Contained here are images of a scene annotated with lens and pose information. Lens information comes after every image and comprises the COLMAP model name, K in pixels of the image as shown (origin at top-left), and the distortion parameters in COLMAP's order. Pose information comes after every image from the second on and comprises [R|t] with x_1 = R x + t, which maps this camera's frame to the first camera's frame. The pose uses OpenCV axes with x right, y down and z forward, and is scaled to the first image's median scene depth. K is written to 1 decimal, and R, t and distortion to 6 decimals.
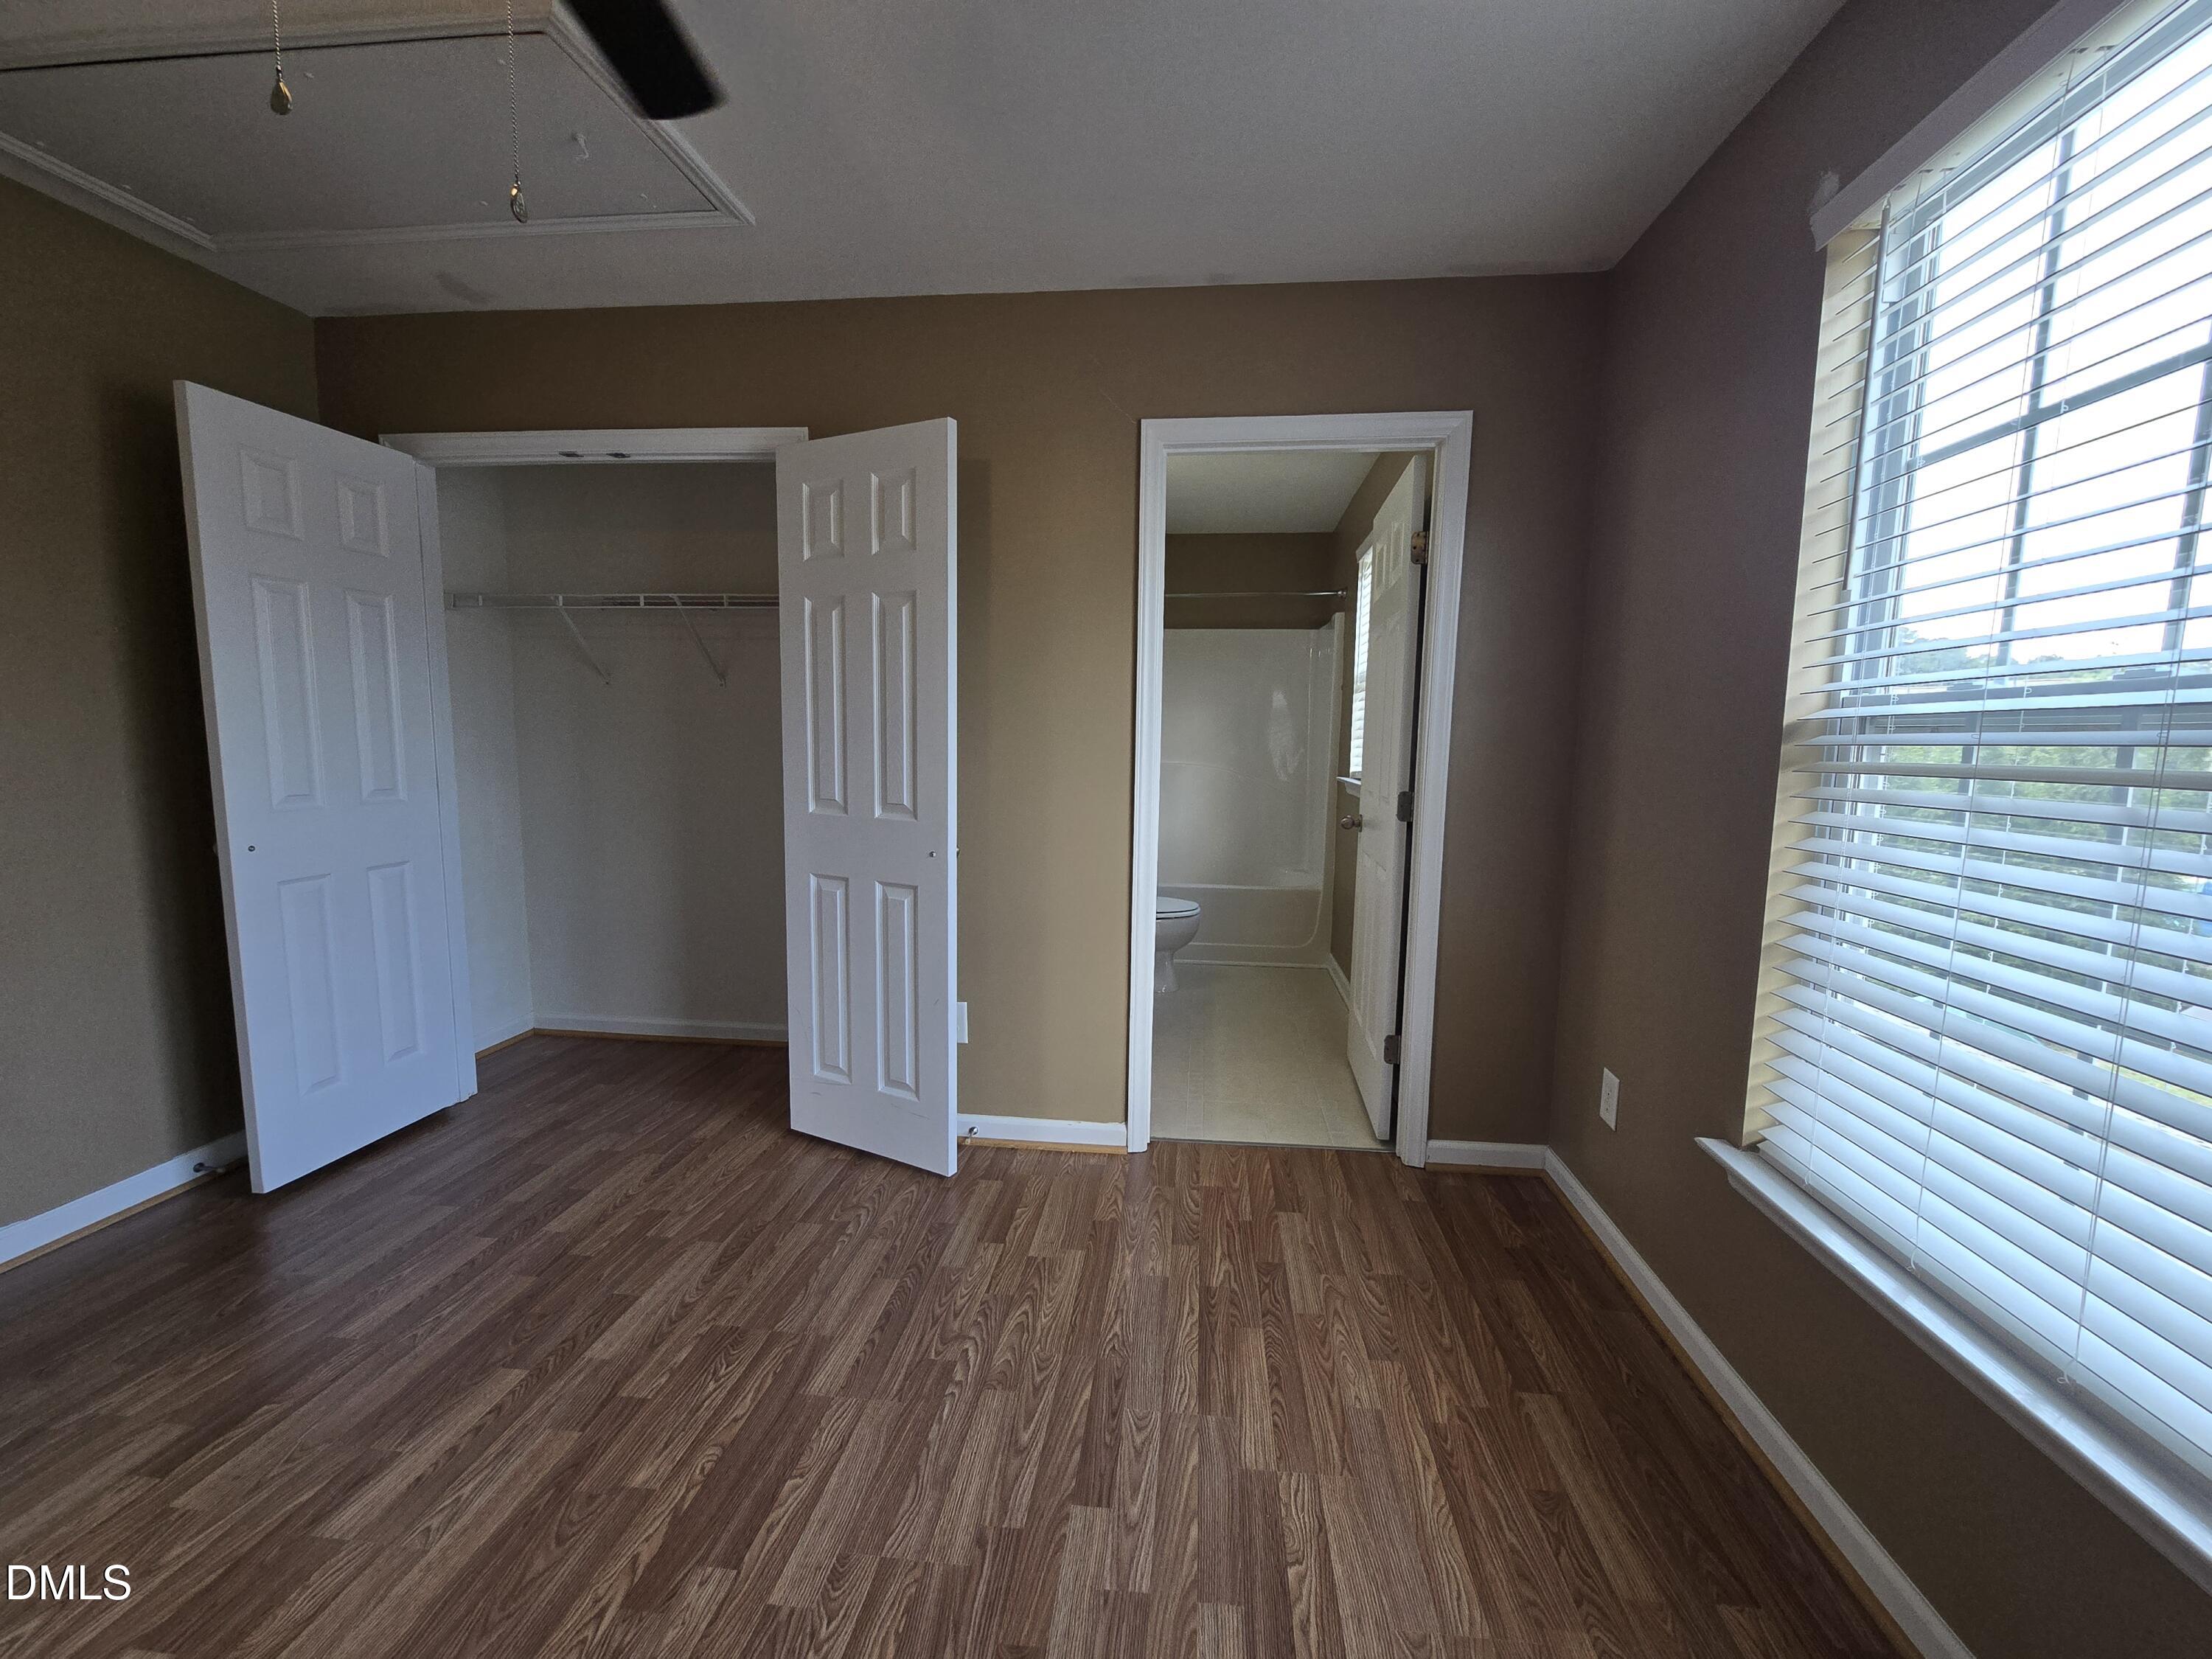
lens RADIAL K [[906.4, 0, 1115.5], [0, 906.4, 837.2], [0, 0, 1]] dist [-0.000314, 0.000453]
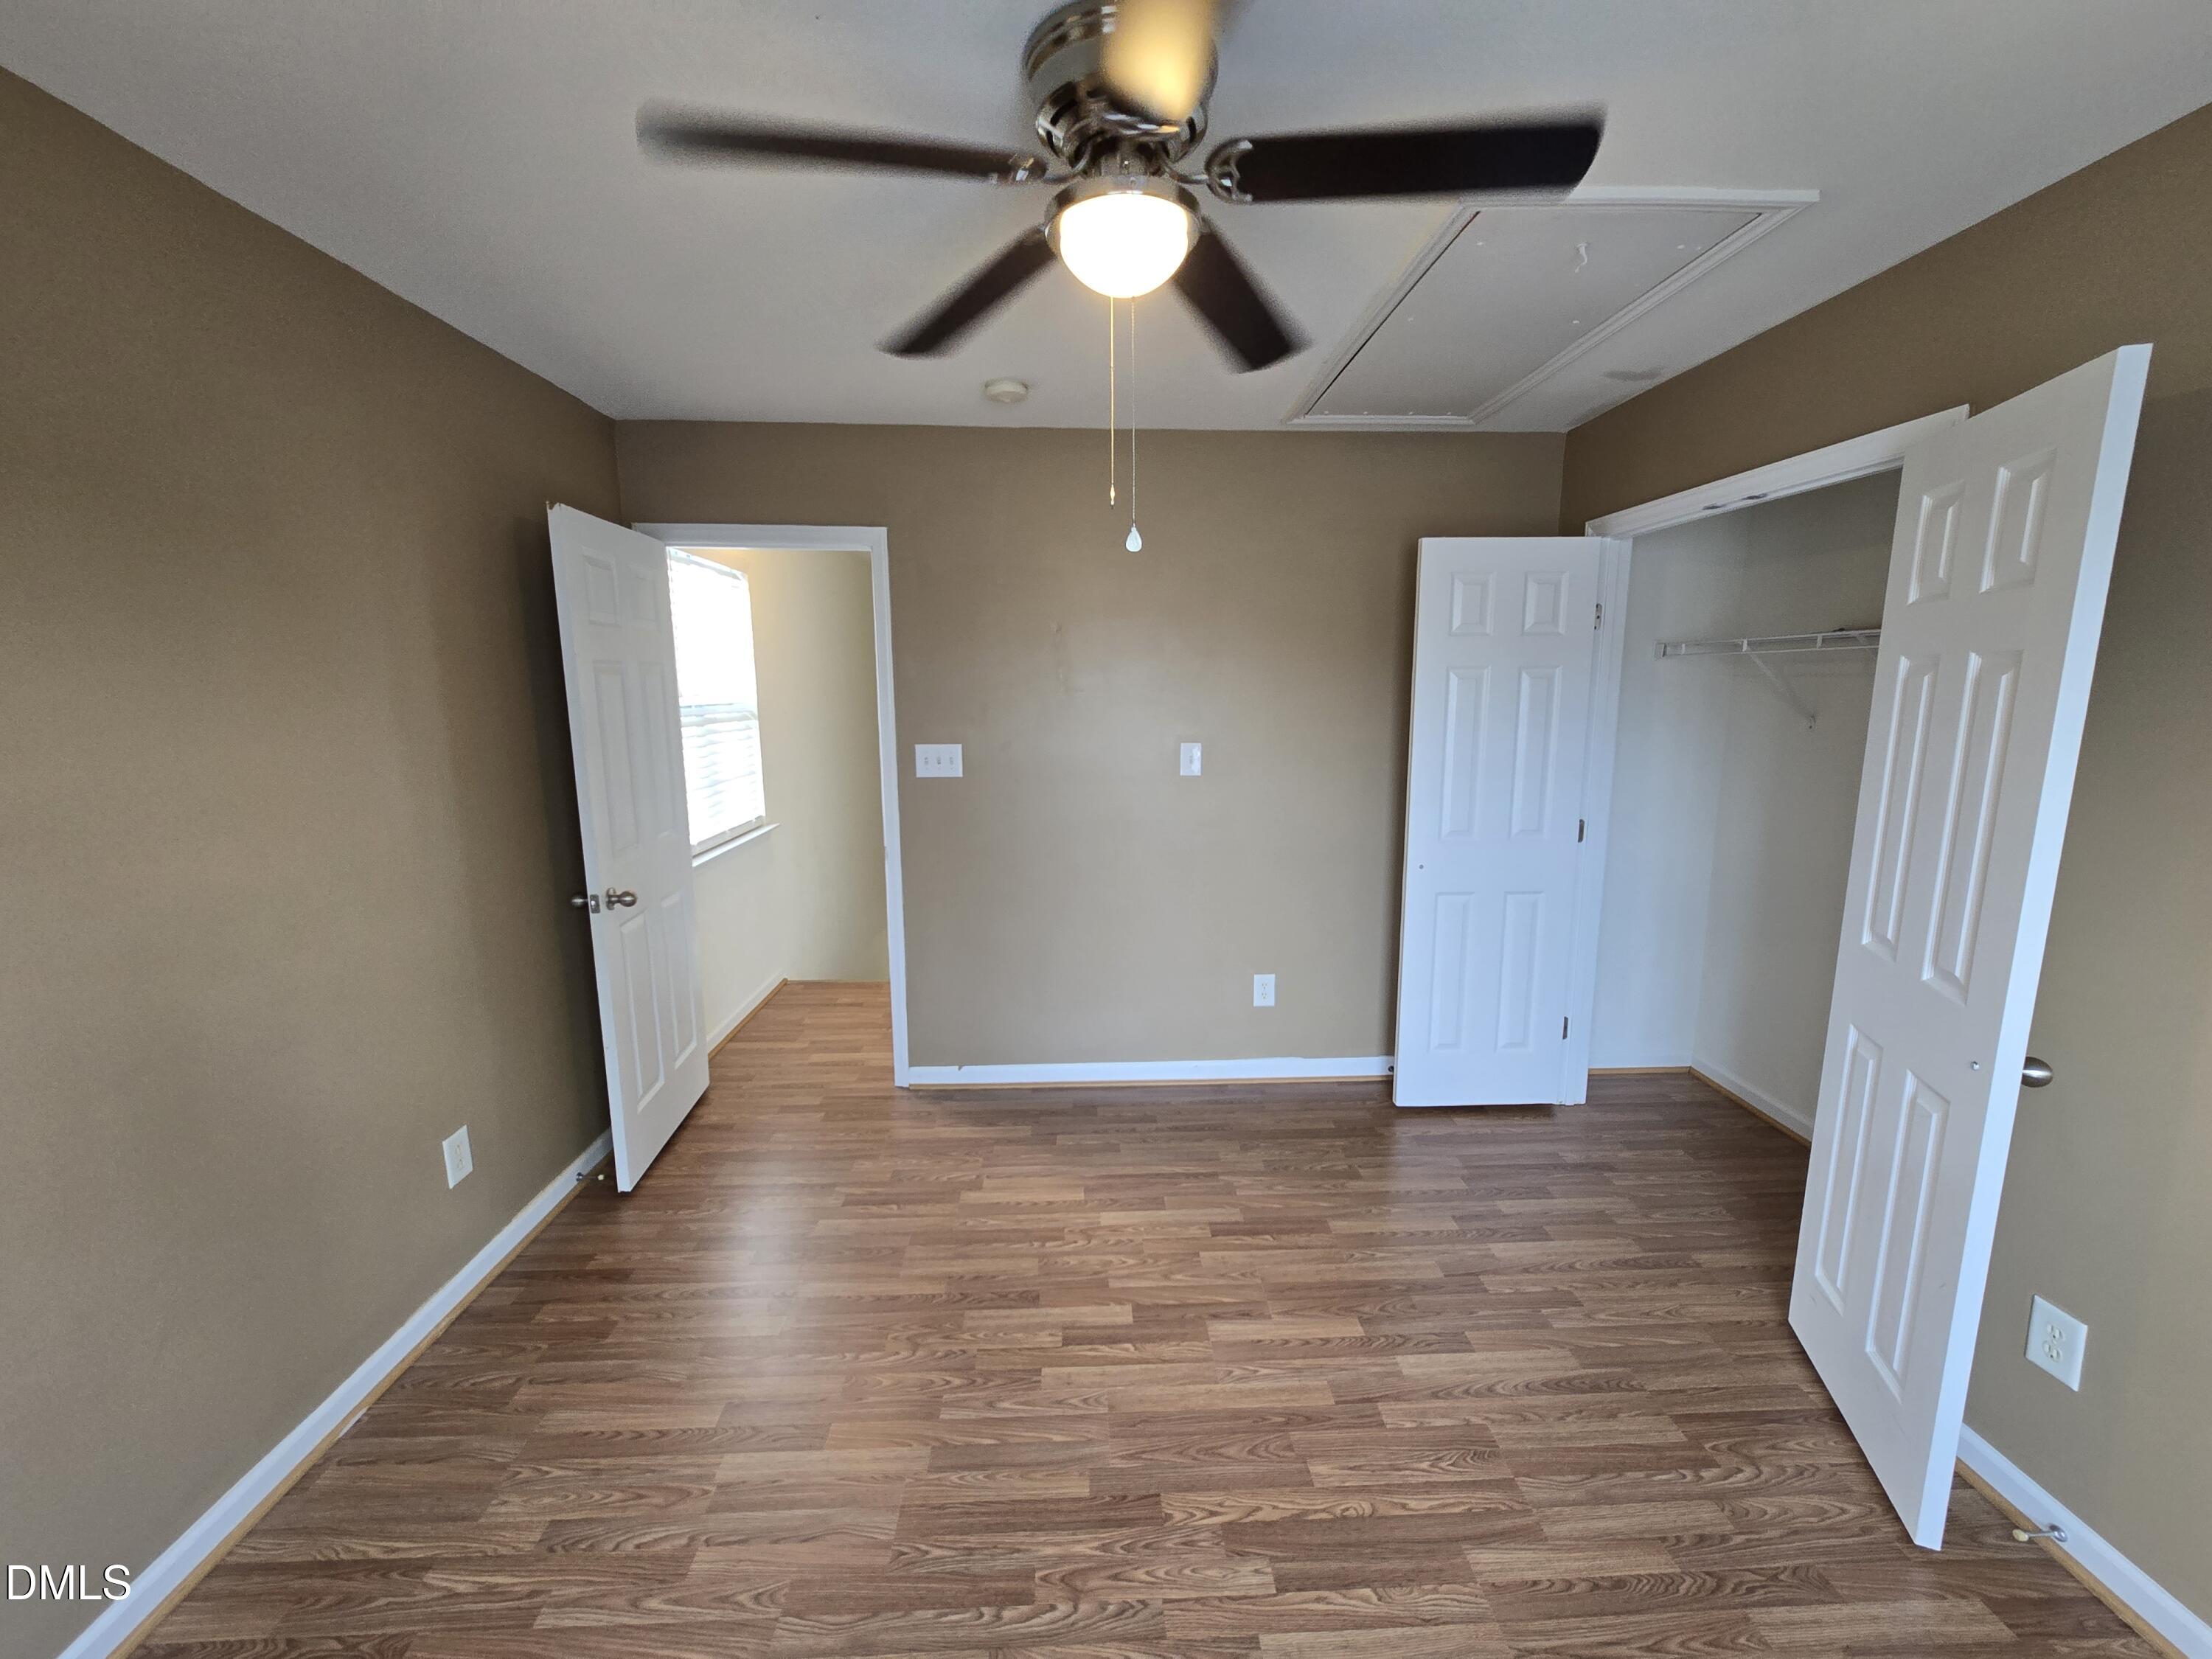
lens RADIAL K [[906.4, 0, 1115.5], [0, 906.4, 837.2], [0, 0, 1]] dist [-0.000314, 0.000453]
pose [[0.147392, 0.153079, -0.977160, 0.376295], [-0.108140, 0.984522, 0.137921, -0.199386], [0.983149, 0.085342, 0.161665, 0.362454]]
